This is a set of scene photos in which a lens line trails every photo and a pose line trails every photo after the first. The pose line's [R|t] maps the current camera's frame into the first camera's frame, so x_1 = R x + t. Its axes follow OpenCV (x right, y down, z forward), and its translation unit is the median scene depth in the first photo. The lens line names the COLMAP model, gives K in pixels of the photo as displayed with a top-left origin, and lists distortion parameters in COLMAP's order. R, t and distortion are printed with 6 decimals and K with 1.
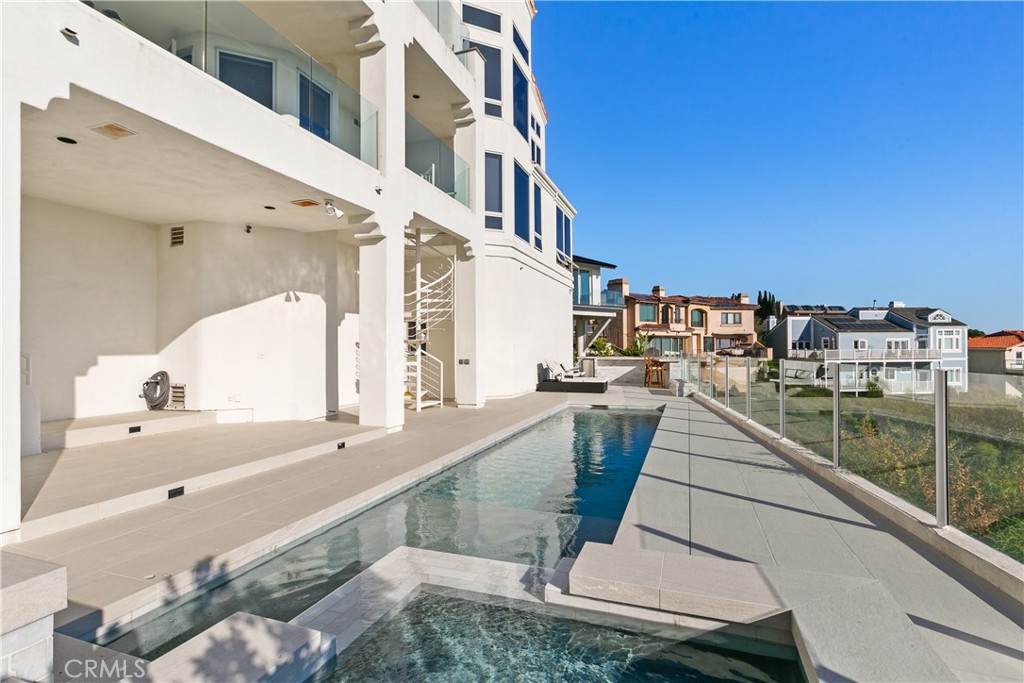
lens RADIAL K [[504.0, 0, 512.0], [0, 504.0, 341.5], [0, 0, 1]] dist [0.011089, 0.000494]
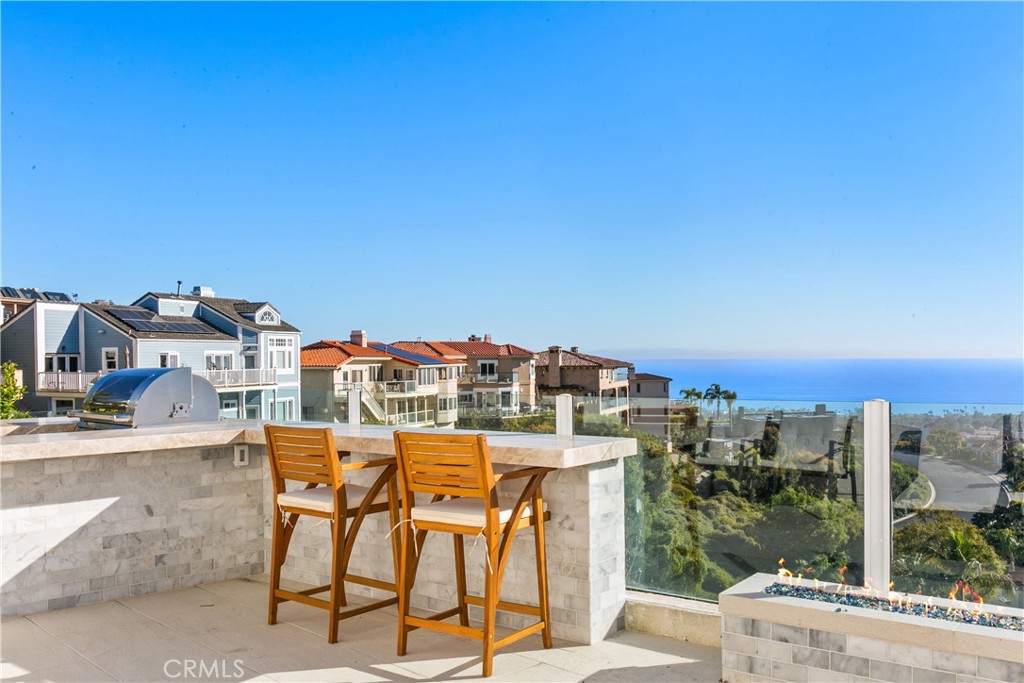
lens RADIAL K [[878.1, 0, 512.0], [0, 878.1, 341.5], [0, 0, 1]] dist [-0.009700, -0.003867]
pose [[0.439533, 0.017074, 0.898064, 0.021391], [0.000749, 0.999812, -0.019375, 0.002858], [-0.898226, 0.009189, 0.439438, 0.276625]]
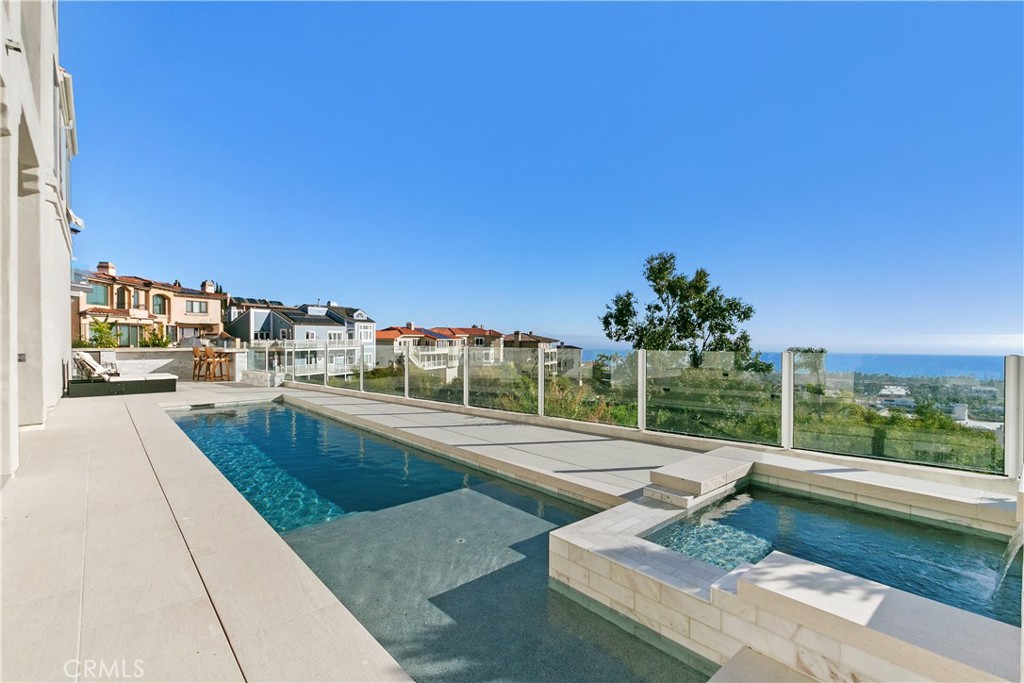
lens RADIAL K [[478.7, 0, 512.0], [0, 478.7, 341.5], [0, 0, 1]] dist [0.000811, 0.000050]
pose [[0.487531, -0.001820, 0.873104, -0.065402], [-0.015145, 0.999830, 0.010540, 0.000952], [-0.872974, -0.018362, 0.487421, 0.036627]]
